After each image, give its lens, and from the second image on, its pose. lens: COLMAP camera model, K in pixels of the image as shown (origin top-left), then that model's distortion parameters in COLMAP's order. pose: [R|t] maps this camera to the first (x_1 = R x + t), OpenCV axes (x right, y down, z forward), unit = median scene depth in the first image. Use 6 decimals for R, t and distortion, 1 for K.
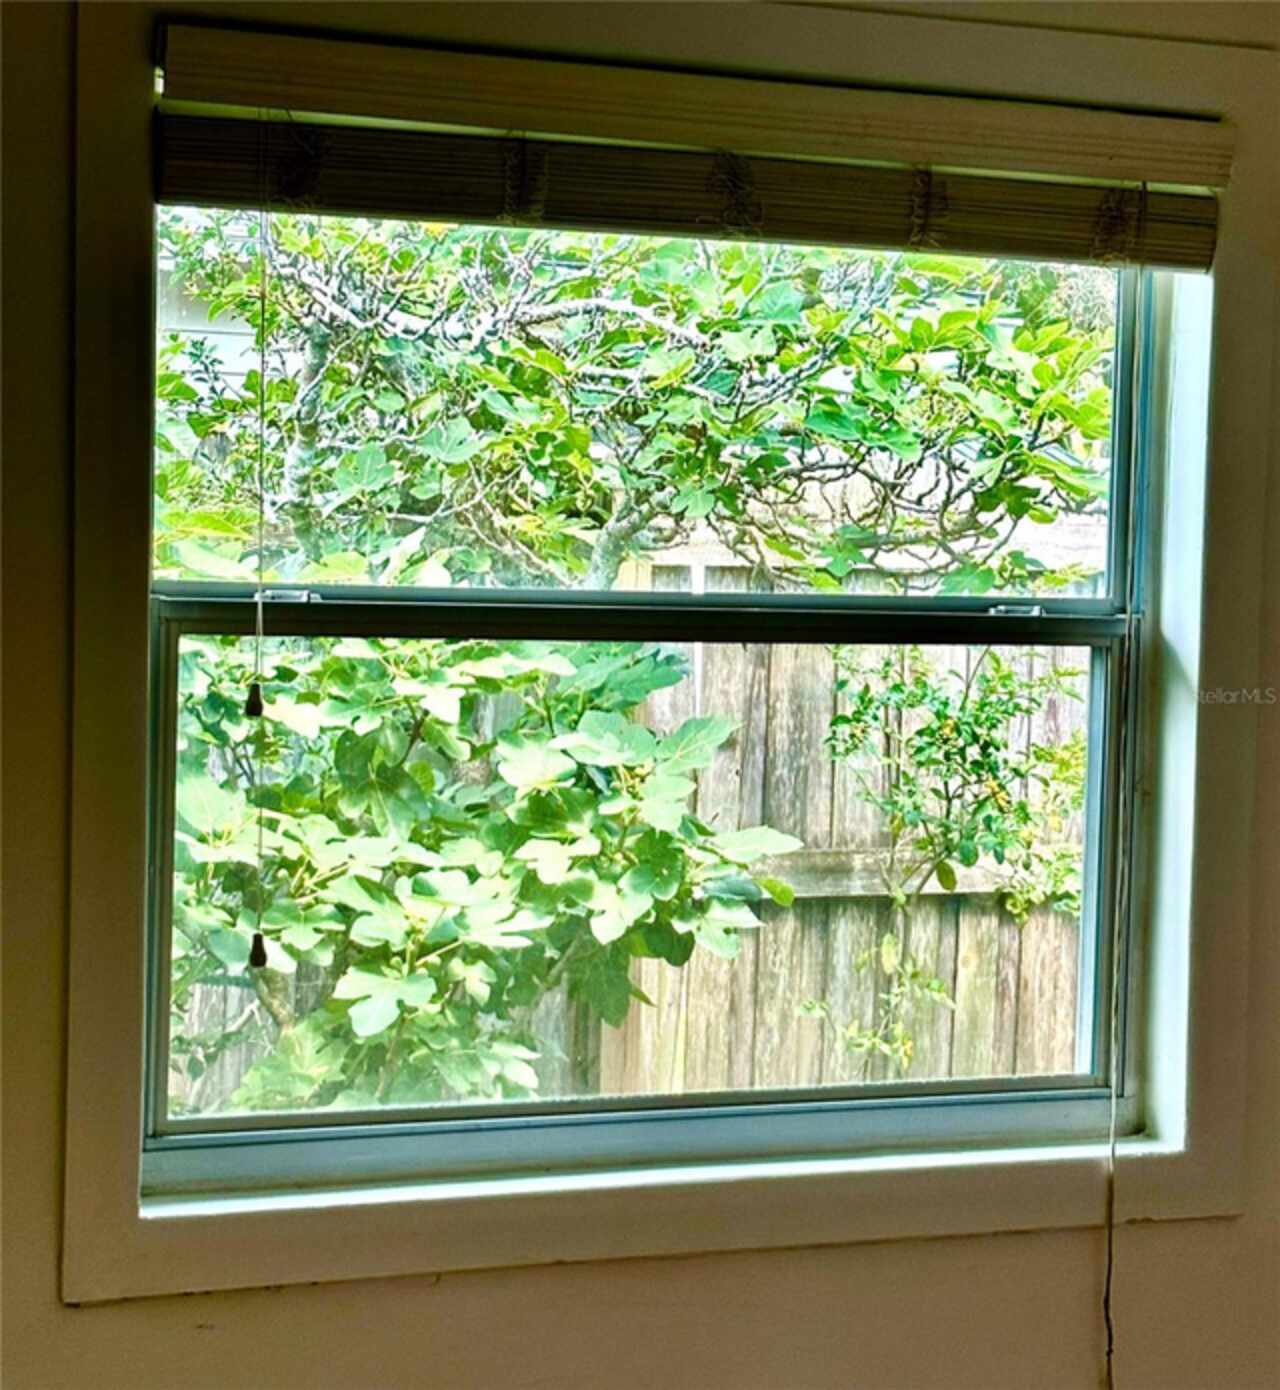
lens RADIAL K [[3429.3, 0, 640.0], [0, 3429.3, 695.0], [0, 0, 1]] dist [0.016409, 5.860318]
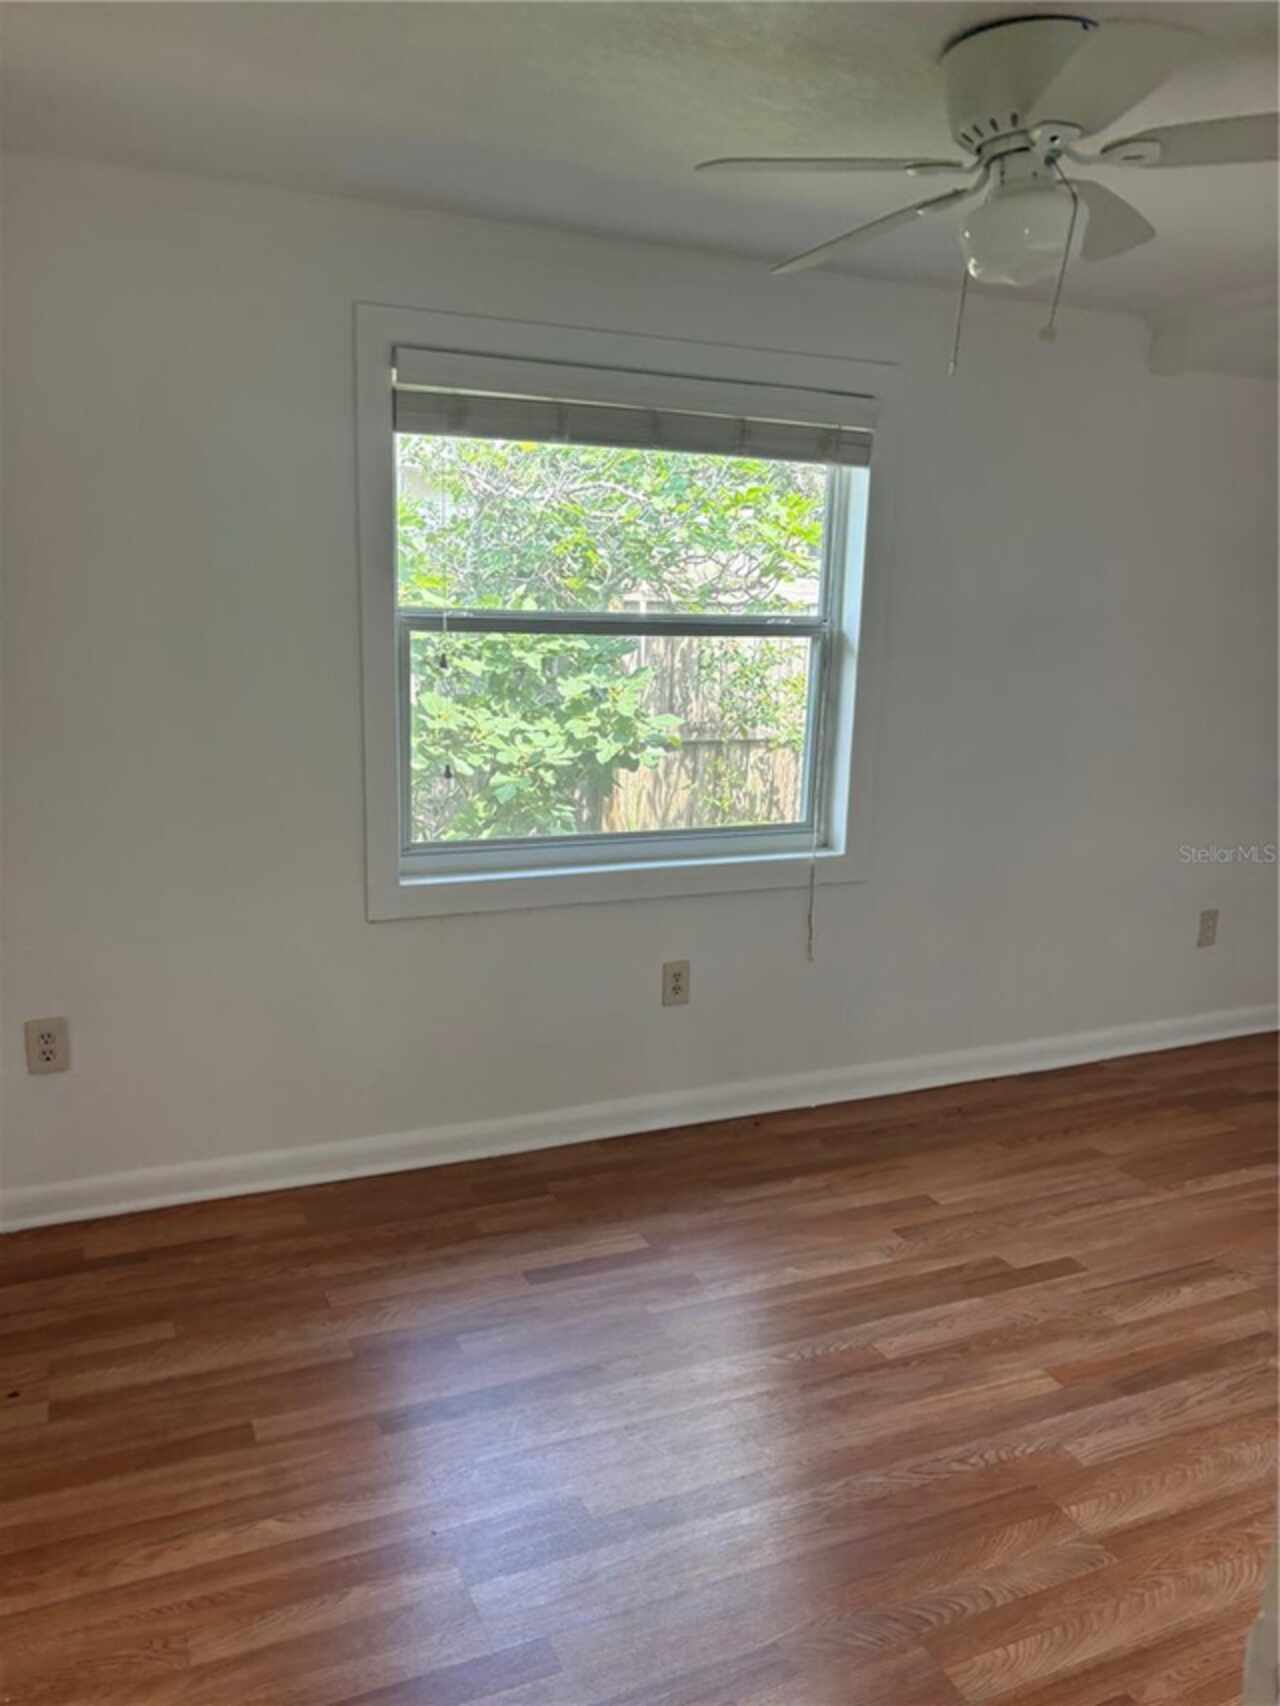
lens RADIAL K [[1329.9, 0, 634.7], [0, 1329.9, 881.3], [0, 0, 1]] dist [0.124526, -0.198614]
pose [[0.999961, 0.000280, 0.008877, 0.003780], [-0.001769, 0.985757, 0.168165, -0.002393], [-0.008704, -0.168174, 0.985719, 0.065506]]
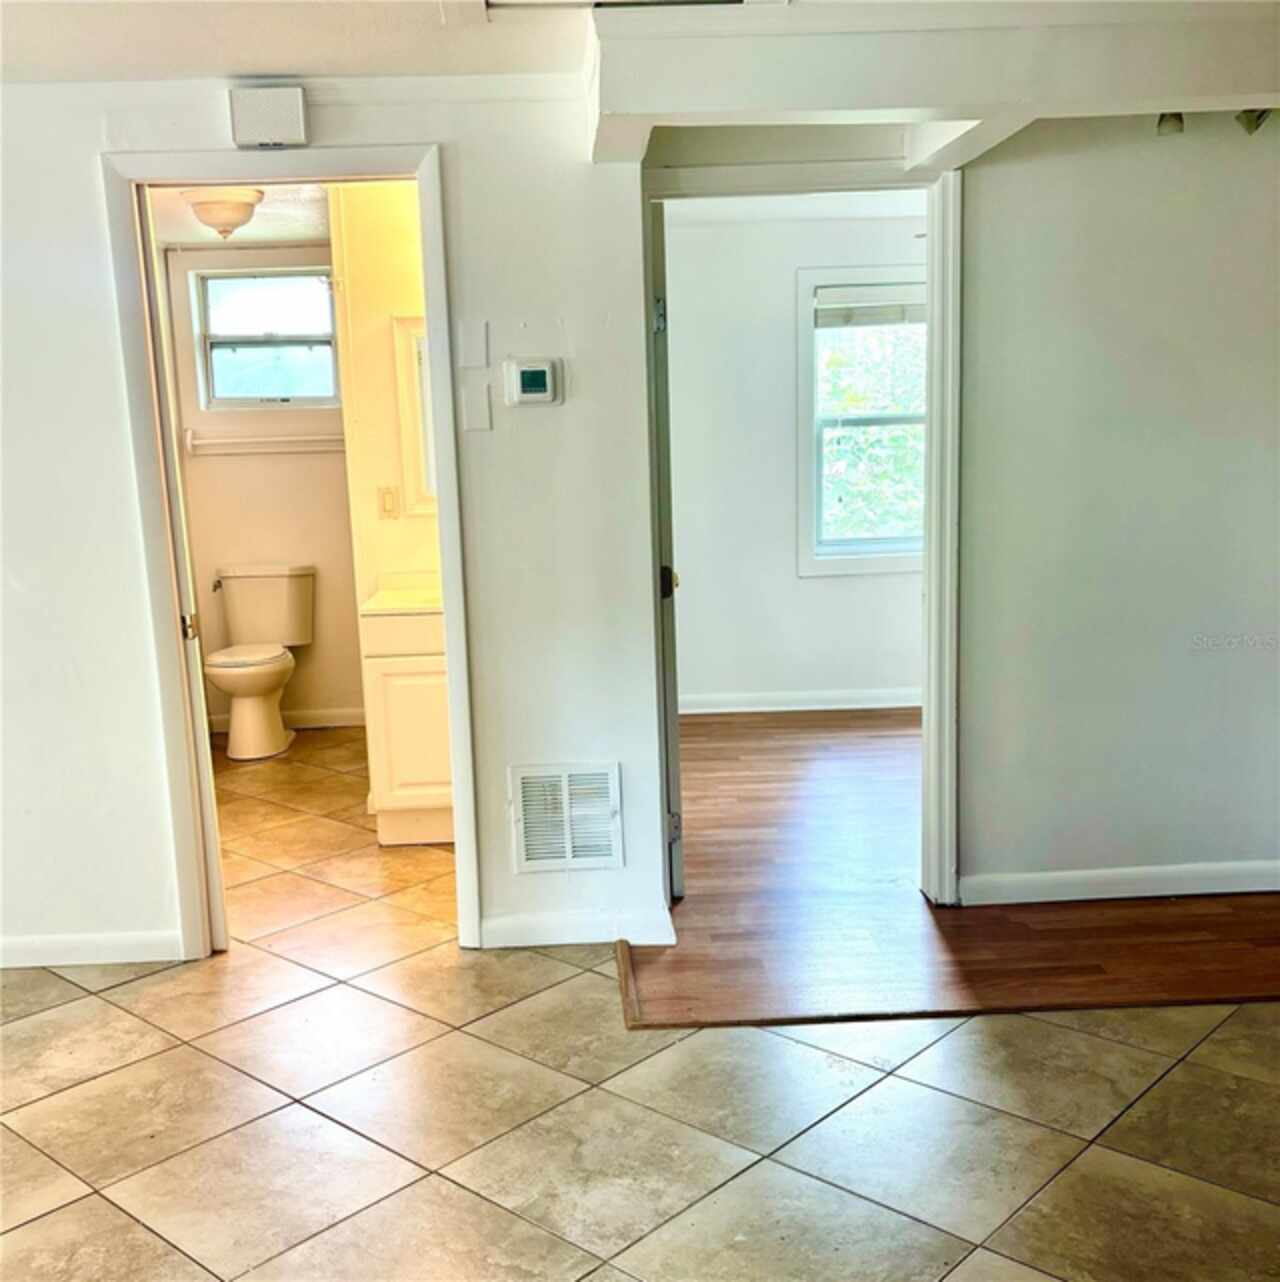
lens RADIAL K [[1327.6, 0, 640.0], [0, 1327.6, 641.0], [0, 0, 1]] dist [0.002158, 0.000469]
pose [[0.939402, 0.004572, -0.342787, 0.143140], [0.040878, 0.991283, 0.125246, 0.017780], [0.340372, -0.131669, 0.931027, -0.428234]]
